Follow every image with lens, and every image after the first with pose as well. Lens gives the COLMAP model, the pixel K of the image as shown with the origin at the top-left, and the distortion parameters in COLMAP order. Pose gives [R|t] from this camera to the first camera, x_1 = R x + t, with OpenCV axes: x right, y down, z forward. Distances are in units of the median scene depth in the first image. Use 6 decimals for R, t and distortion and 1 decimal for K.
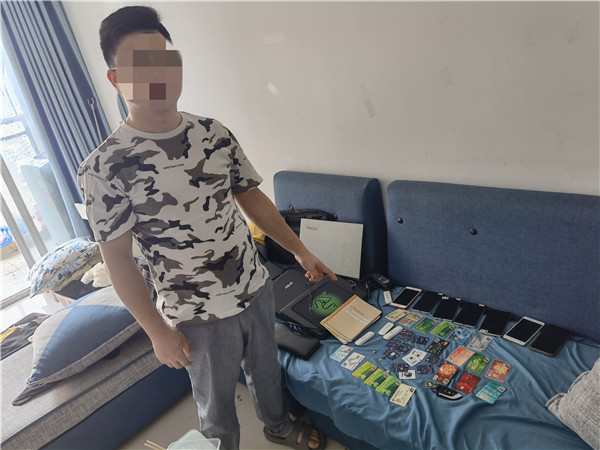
lens RADIAL K [[473.6, 0, 299.7], [0, 473.6, 225.1], [0, 0, 1]] dist [0.060377, -0.000423]
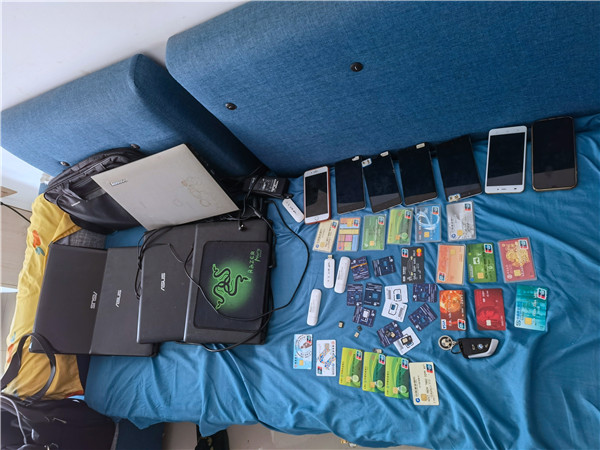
lens RADIAL K [[473.6, 0, 301.1], [0, 473.6, 224.5], [0, 0, 1]] dist [0.060377, -0.000423]
pose [[0.740972, -0.671489, -0.007914, 0.228963], [0.566790, 0.619031, 0.543645, -0.218384], [-0.360152, -0.407311, 0.839278, 0.565533]]
